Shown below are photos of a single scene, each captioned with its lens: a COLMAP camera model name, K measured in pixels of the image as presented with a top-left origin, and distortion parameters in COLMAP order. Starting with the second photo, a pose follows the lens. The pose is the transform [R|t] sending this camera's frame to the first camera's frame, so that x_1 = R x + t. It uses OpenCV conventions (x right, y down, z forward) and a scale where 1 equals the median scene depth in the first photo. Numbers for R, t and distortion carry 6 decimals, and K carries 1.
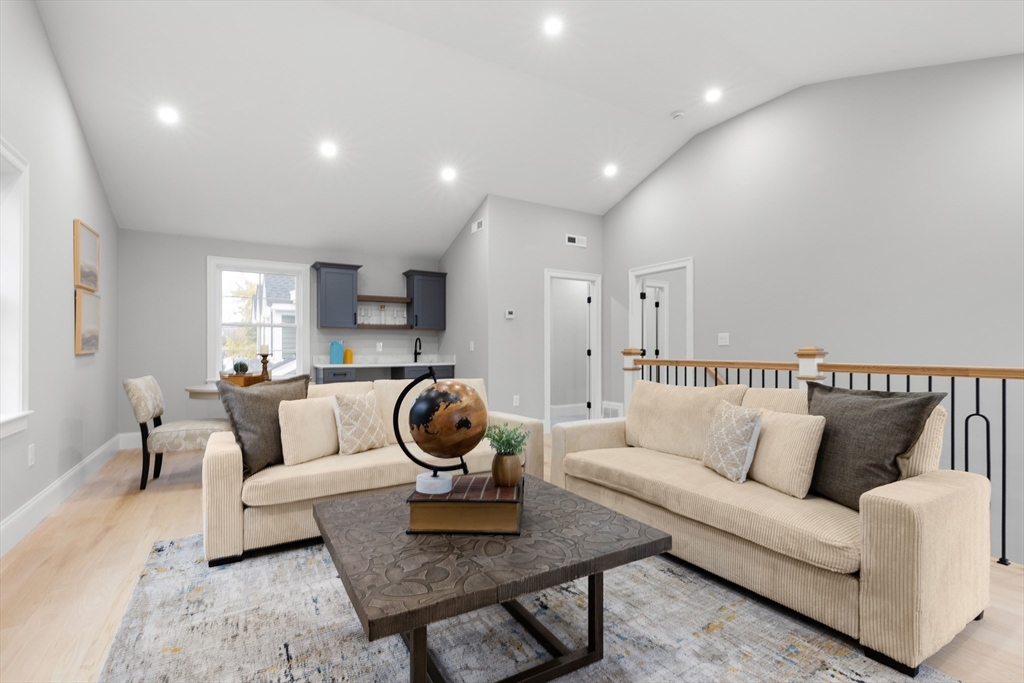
lens RADIAL K [[476.1, 0, 512.0], [0, 476.1, 341.5], [0, 0, 1]] dist [0.004668, 0.000264]
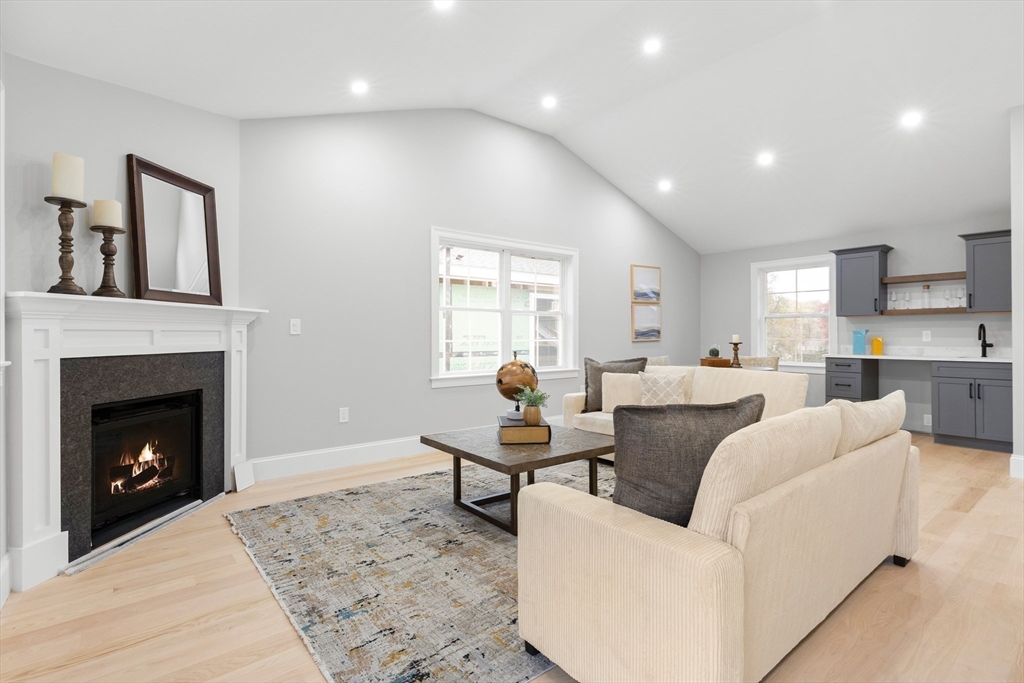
lens RADIAL K [[467.9, 0, 514.6], [0, 467.9, 334.2], [0, 0, 1]] dist [-0.000714, -0.000057]
pose [[0.131472, -0.002455, -0.991317, 0.439485], [0.017723, 0.999843, -0.000126, -0.004395], [0.991161, -0.017552, 0.131495, 0.202944]]
